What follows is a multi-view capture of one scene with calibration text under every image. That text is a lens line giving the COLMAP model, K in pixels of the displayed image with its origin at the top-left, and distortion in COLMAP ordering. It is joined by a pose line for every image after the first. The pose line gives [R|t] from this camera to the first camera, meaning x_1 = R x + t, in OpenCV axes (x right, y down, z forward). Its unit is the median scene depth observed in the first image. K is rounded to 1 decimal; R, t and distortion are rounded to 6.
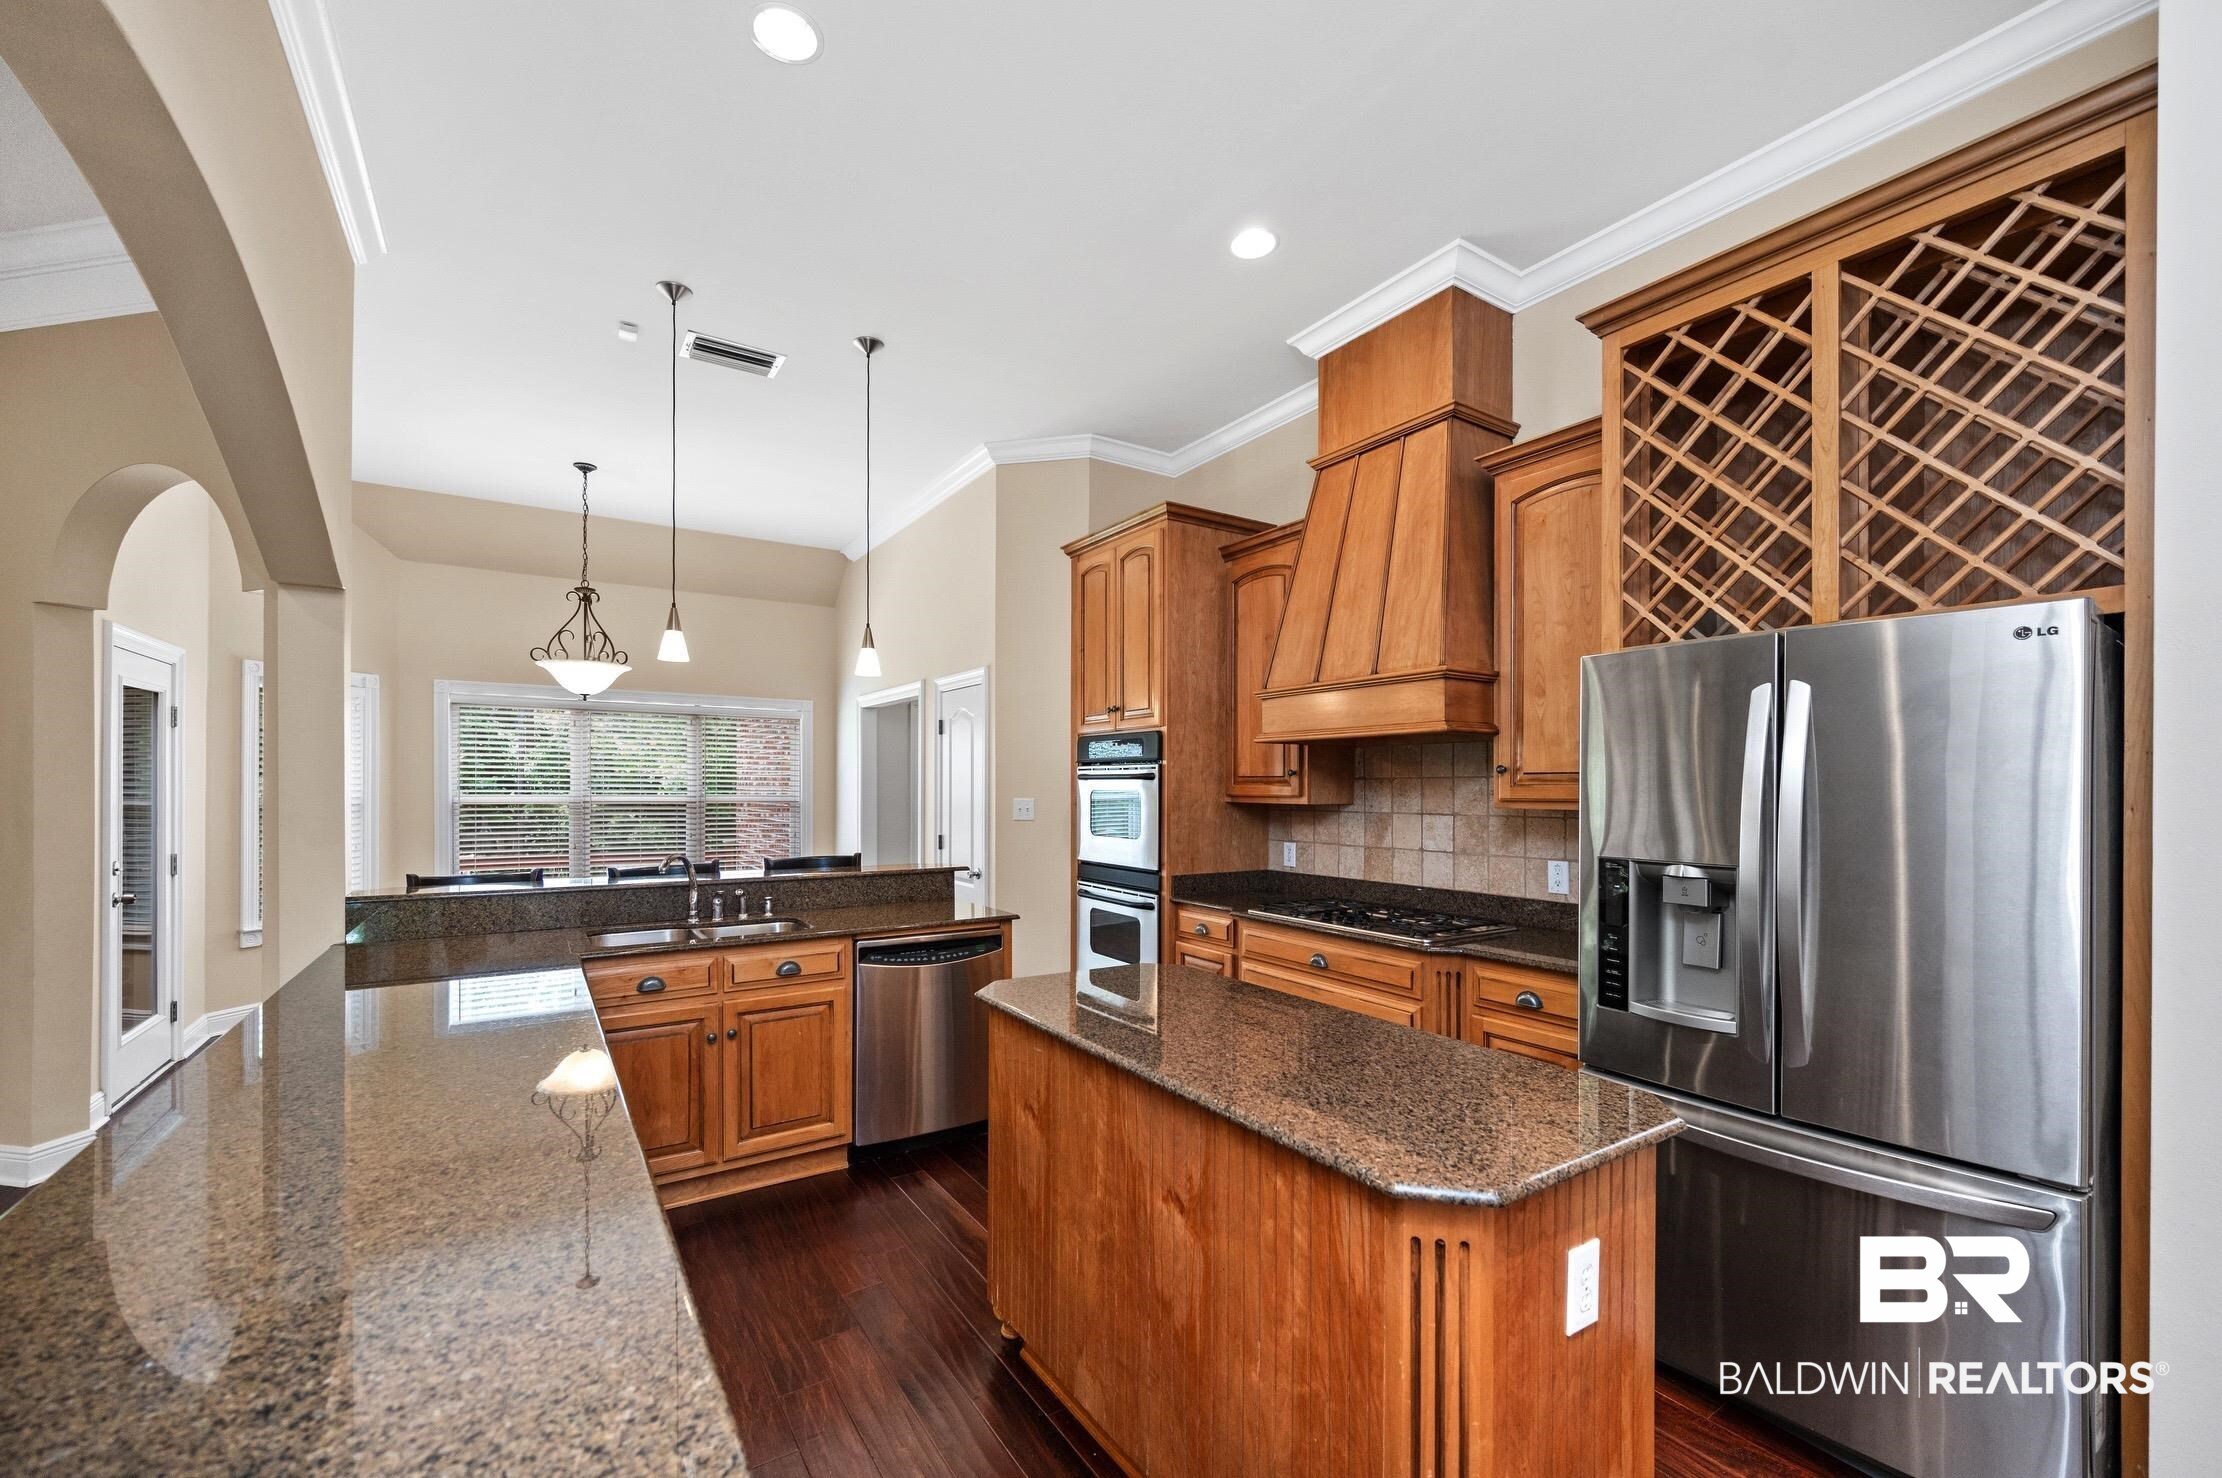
lens RADIAL K [[908.6, 0, 1107.4], [0, 908.6, 787.0], [0, 0, 1]] dist [0.002100, 0.000257]
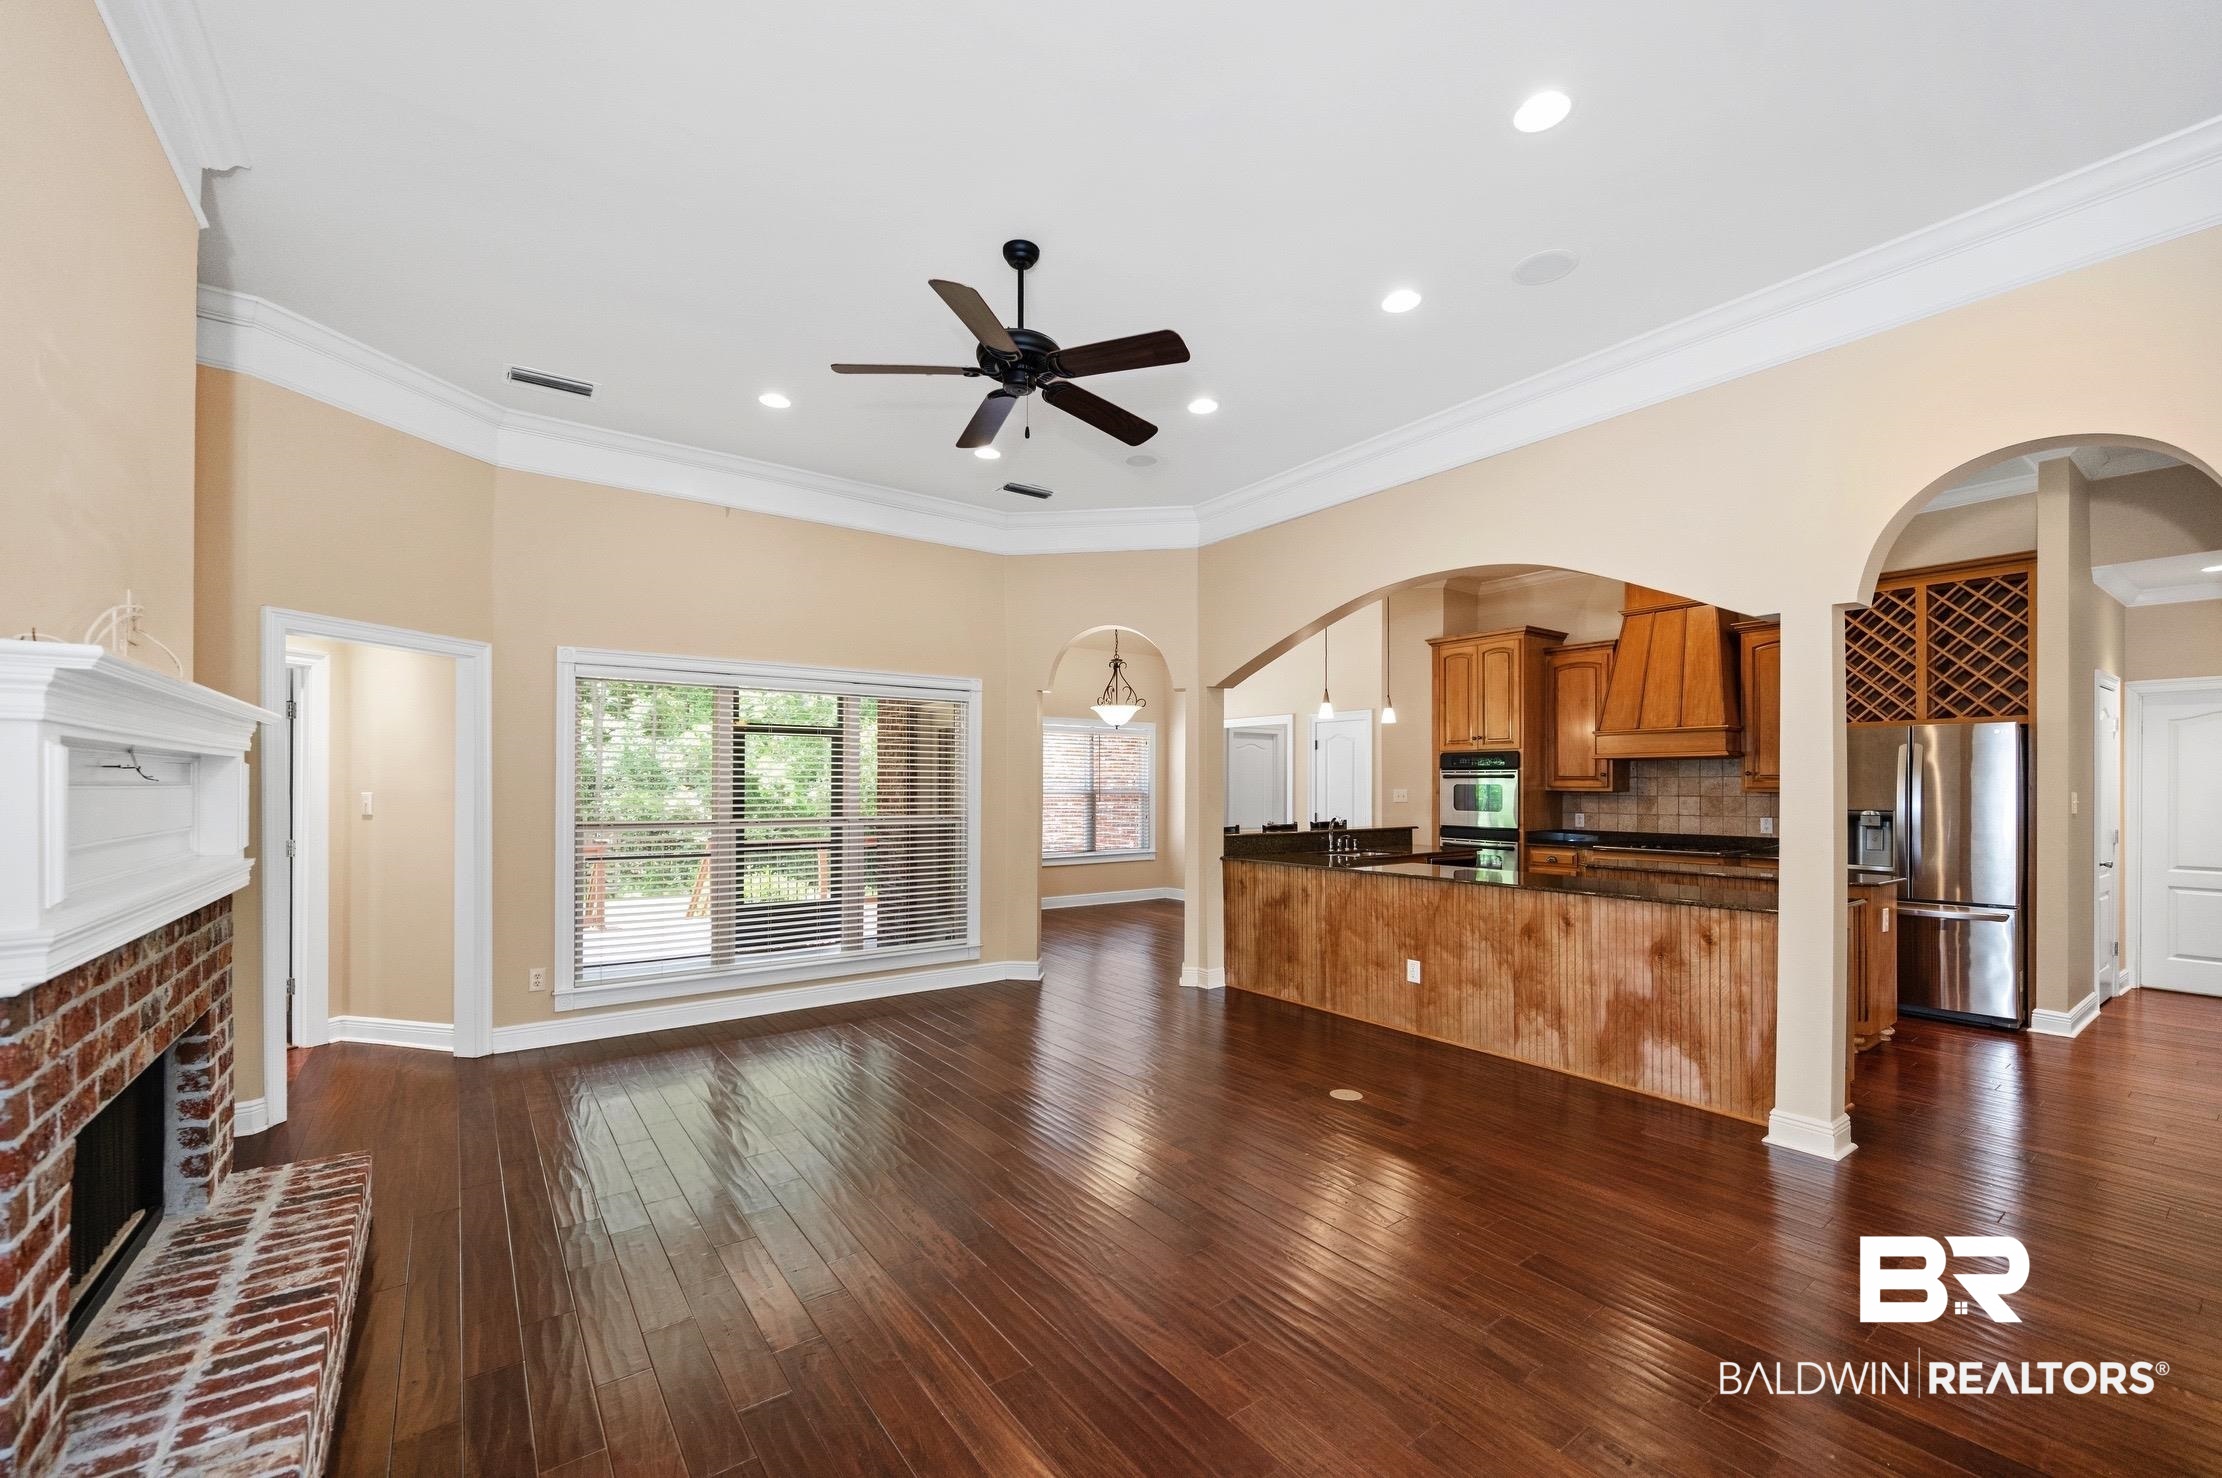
lens RADIAL K [[908.6, 0, 1097.6], [0, 908.6, 784.3], [0, 0, 1]] dist [0.002100, 0.000257]
pose [[0.998730, 0.000674, 0.050378, -0.928110], [-0.000474, 0.999992, -0.003980, 0.012207], [-0.050380, 0.003951, 0.998722, -0.815335]]
